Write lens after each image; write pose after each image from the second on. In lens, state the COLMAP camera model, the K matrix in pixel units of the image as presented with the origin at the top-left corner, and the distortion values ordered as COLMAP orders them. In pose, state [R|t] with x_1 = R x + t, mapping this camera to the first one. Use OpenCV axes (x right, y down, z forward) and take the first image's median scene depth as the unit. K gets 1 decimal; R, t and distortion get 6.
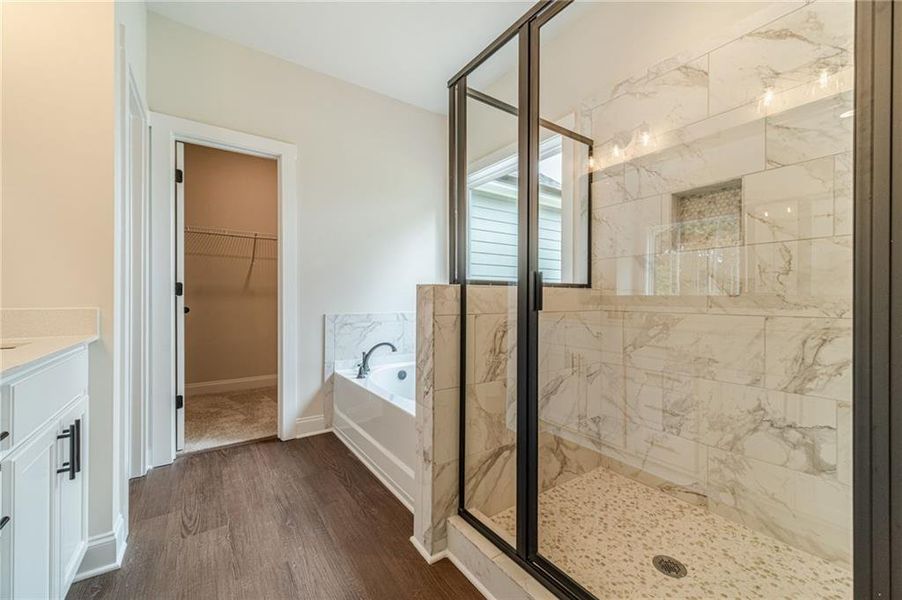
lens RADIAL K [[358.4, 0, 453.4], [0, 358.4, 297.3], [0, 0, 1]] dist [0.001034, 0.000164]
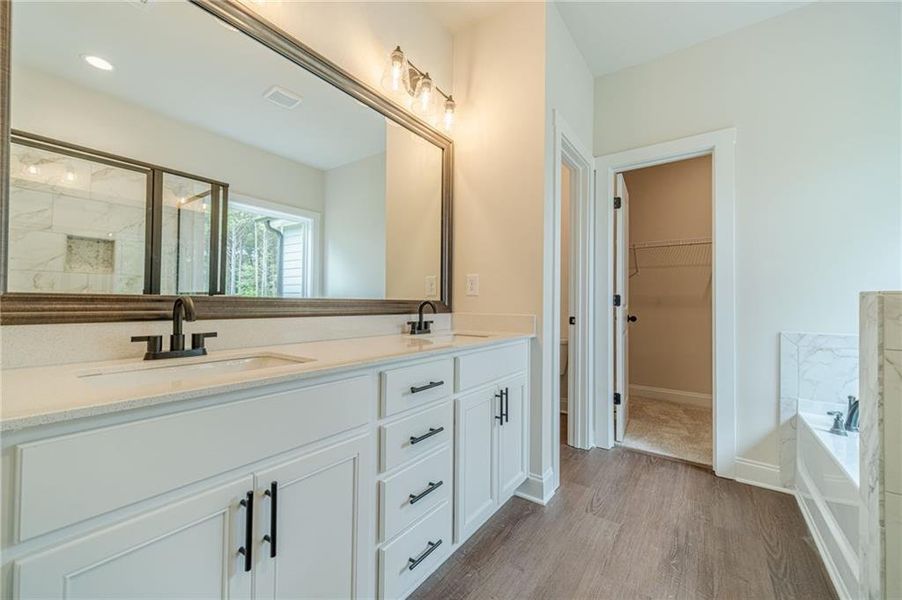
lens RADIAL K [[354.7, 0, 451.0], [0, 354.7, 300.0], [0, 0, 1]] dist [0.000861, 0.000071]
pose [[0.321263, -0.008884, -0.946948, 0.139863], [-0.008691, 0.999886, -0.012329, -0.006141], [0.946950, 0.012191, 0.321149, 0.124312]]
